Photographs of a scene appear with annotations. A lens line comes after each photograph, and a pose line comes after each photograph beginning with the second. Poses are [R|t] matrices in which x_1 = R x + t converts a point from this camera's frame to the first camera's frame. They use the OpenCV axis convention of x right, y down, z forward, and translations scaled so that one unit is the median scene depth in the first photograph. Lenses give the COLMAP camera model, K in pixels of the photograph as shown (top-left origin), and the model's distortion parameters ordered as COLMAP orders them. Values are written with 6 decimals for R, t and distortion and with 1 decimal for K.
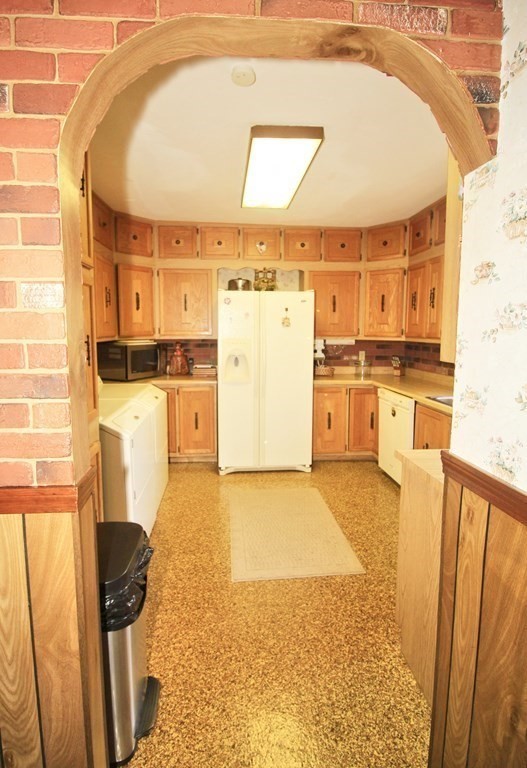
lens RADIAL K [[384.5, 0, 260.8], [0, 384.5, 372.3], [0, 0, 1]] dist [0.000746, -0.000005]
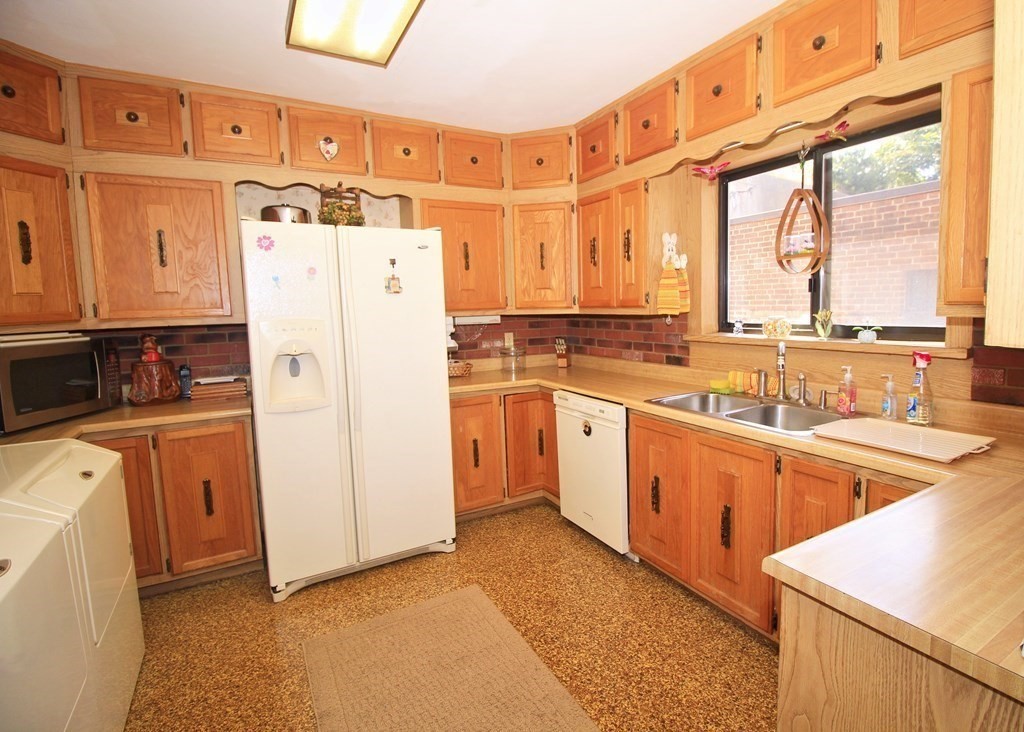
lens RADIAL K [[502.5, 0, 551.2], [0, 502.5, 354.6], [0, 0, 1]] dist [0.000736, -0.013016]
pose [[0.900328, -0.069228, 0.429671, -0.039245], [0.075352, 0.997153, 0.002768, -0.018234], [-0.428639, 0.029884, 0.902981, 0.252798]]
